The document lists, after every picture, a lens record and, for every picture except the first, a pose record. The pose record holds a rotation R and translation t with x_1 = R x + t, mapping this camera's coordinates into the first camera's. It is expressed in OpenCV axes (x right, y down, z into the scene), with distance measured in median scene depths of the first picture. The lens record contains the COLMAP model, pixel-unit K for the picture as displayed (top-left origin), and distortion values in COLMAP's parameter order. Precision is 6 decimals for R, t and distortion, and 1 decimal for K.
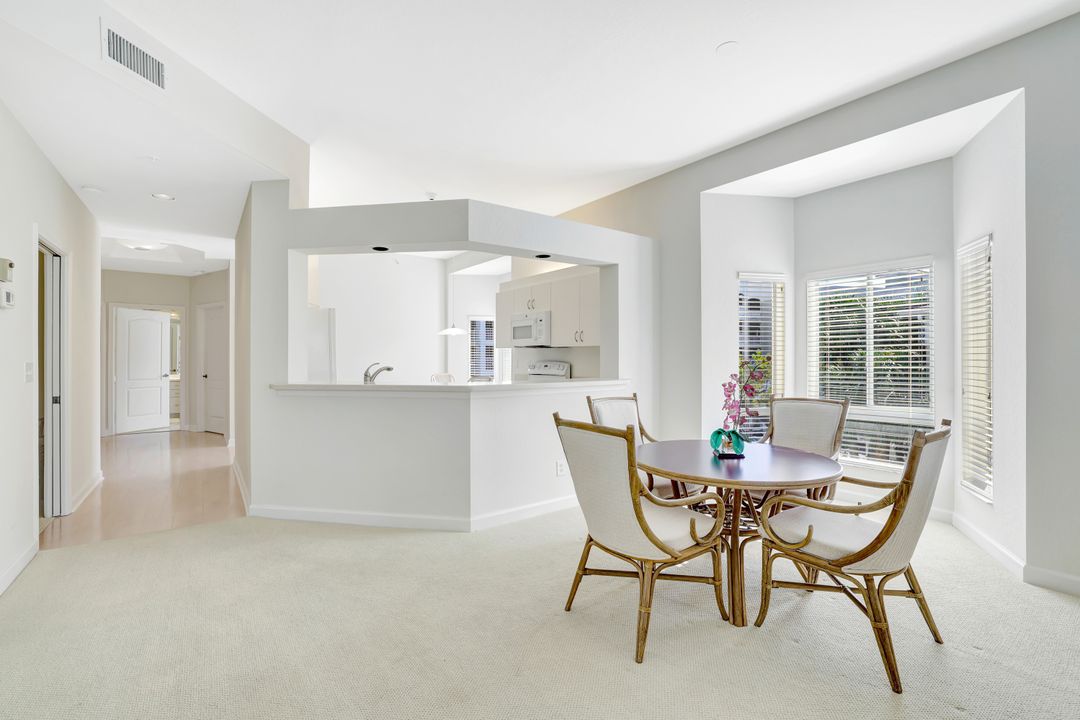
lens RADIAL K [[475.7, 0, 532.2], [0, 475.7, 359.5], [0, 0, 1]] dist [-0.015318, 0.000043]
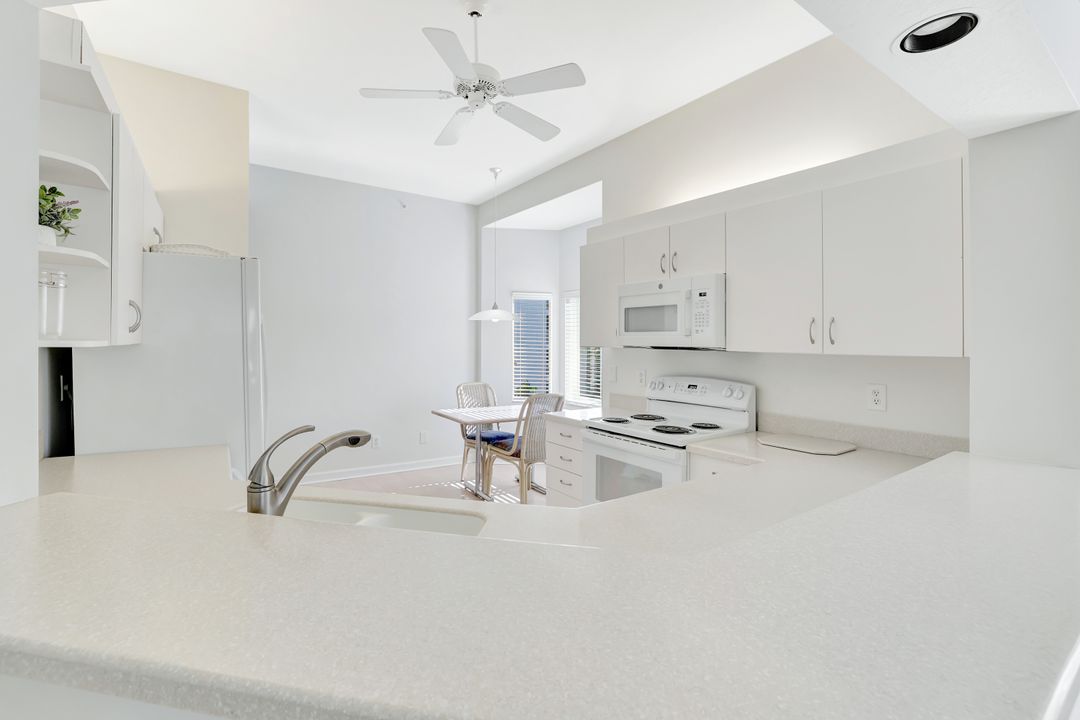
lens RADIAL K [[475.7, 0, 532.2], [0, 475.7, 359.5], [0, 0, 1]] dist [-0.015318, 0.000043]
pose [[0.999647, 0.017529, -0.019981, -0.128903], [-0.016950, 0.999442, 0.028782, -0.026095], [0.020475, -0.028433, 0.999386, 0.486878]]
